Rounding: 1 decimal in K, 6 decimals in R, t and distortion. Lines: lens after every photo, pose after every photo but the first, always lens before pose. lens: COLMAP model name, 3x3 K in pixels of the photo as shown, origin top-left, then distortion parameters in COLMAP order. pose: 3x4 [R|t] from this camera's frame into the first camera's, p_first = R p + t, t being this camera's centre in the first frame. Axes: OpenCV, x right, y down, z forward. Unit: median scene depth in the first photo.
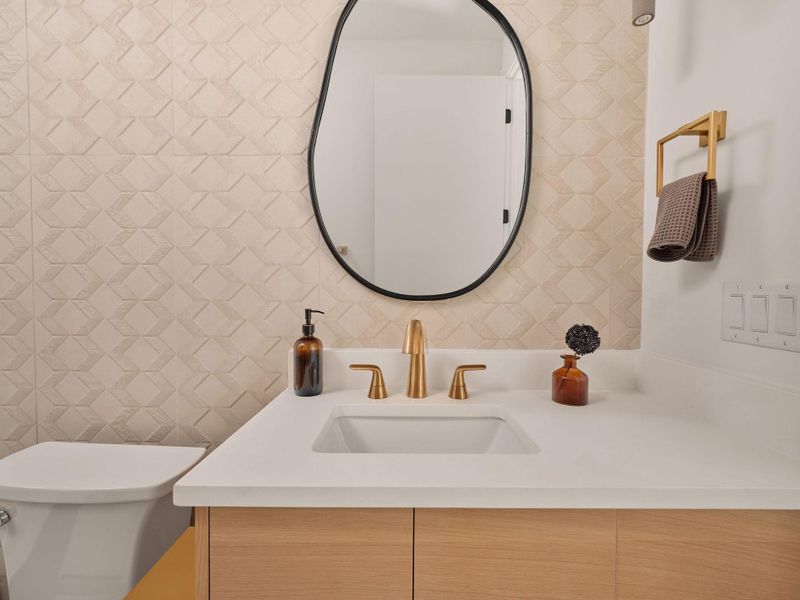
lens RADIAL K [[360.7, 0, 400.0], [0, 360.7, 300.0], [0, 0, 1]] dist [-0.005742, 0.000204]
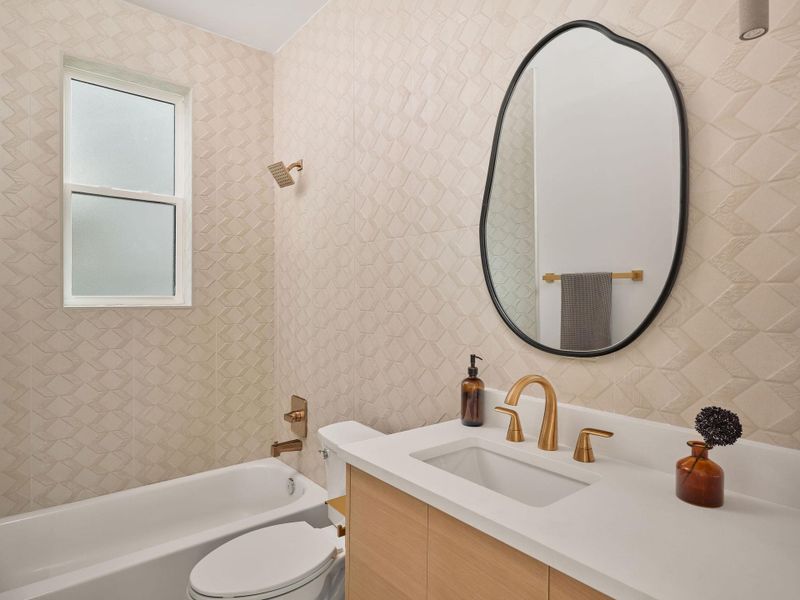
lens RADIAL K [[436.9, 0, 400.0], [0, 436.9, 300.0], [0, 0, 1]] dist [0.002472, 0.000878]
pose [[0.653549, -0.002128, -0.756881, 0.690518], [-0.025460, 0.999368, -0.024794, -0.115025], [0.756456, 0.035474, 0.653082, -0.159639]]
